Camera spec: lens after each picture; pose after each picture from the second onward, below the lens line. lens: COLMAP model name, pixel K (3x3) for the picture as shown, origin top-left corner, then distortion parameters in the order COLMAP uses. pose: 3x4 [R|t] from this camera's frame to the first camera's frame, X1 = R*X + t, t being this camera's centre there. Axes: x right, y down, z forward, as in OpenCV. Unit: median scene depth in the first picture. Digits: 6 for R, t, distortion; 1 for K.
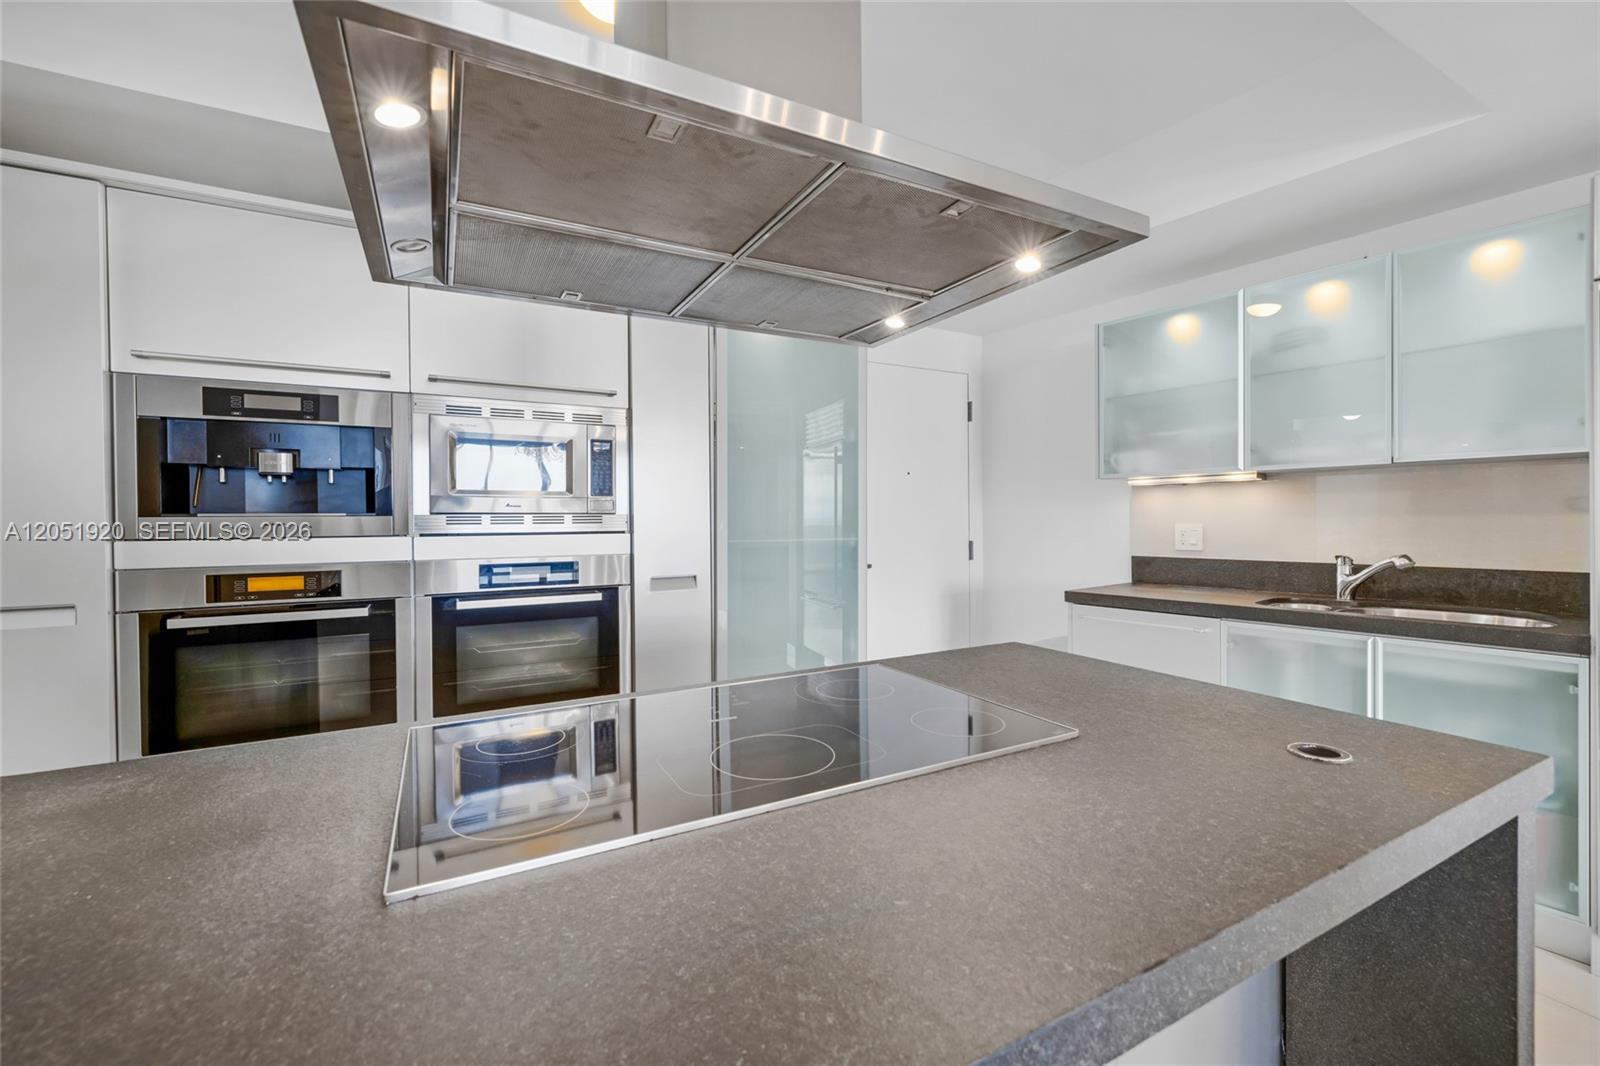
lens RADIAL K [[683.1, 0, 799.4], [0, 683.1, 516.6], [0, 0, 1]] dist [0.001136, -0.000154]
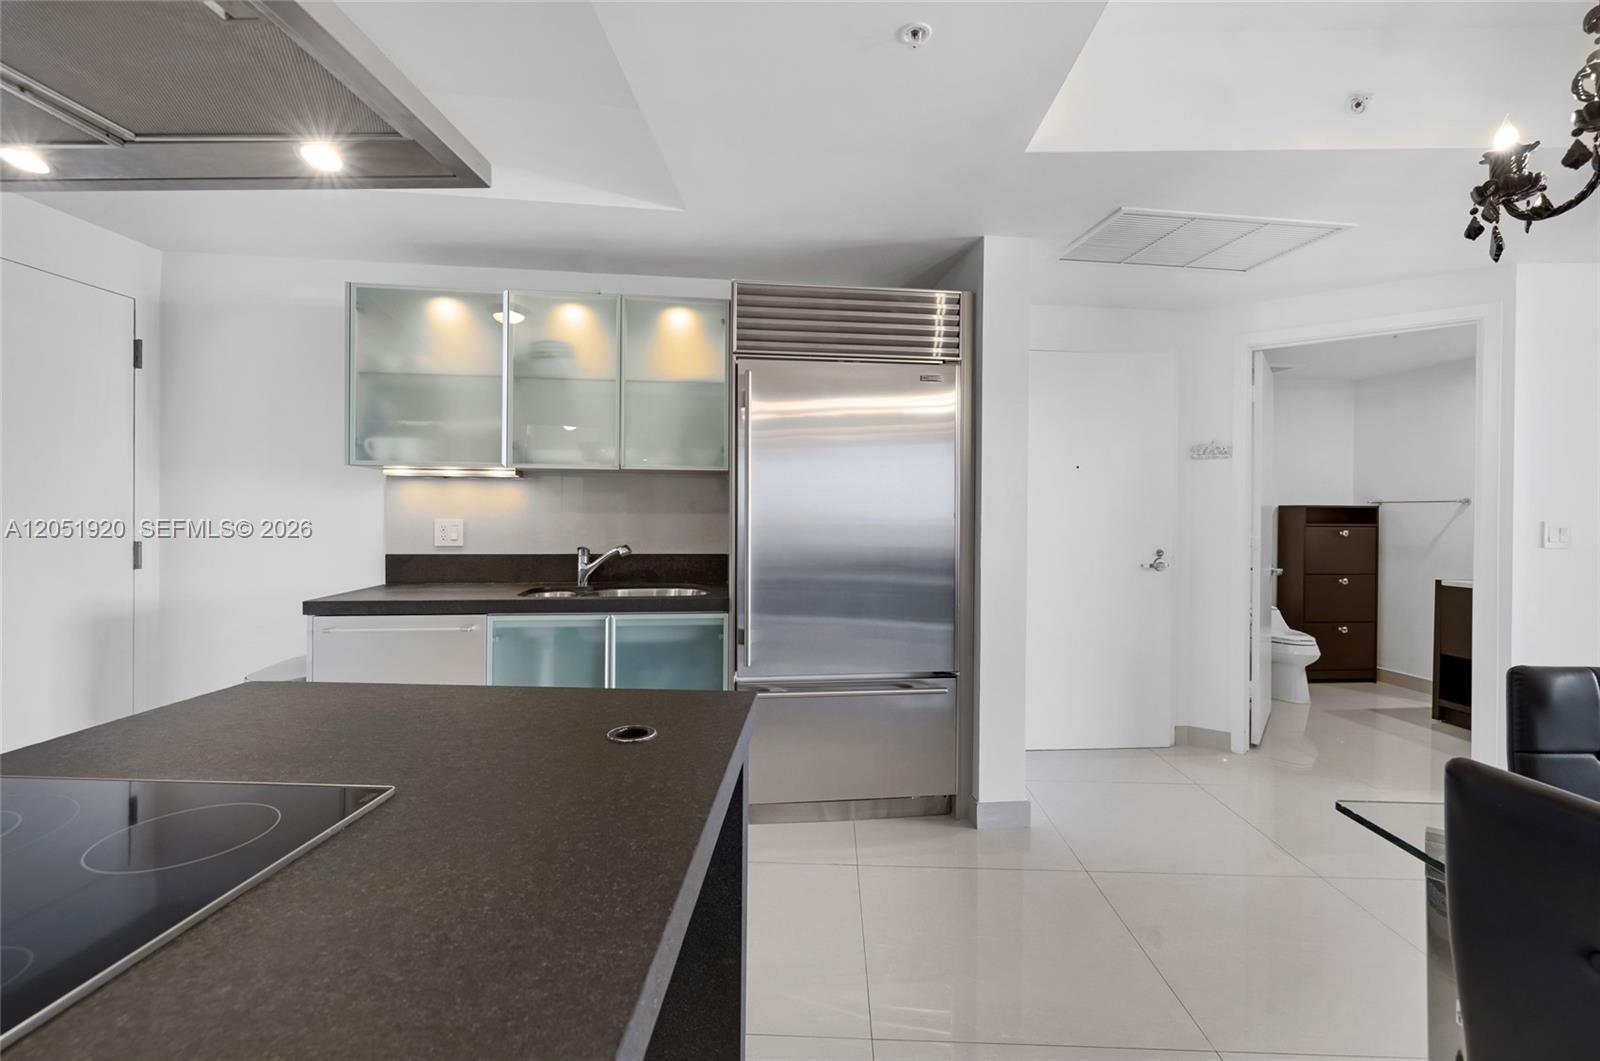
lens RADIAL K [[683.1, 0, 799.4], [0, 683.1, 514.1], [0, 0, 1]] dist [0.001136, -0.000154]
pose [[0.500067, 0.011055, 0.865916, -0.017962], [-0.015554, 0.999872, -0.003782, 0.000360], [-0.865847, -0.011577, 0.500175, 0.110821]]
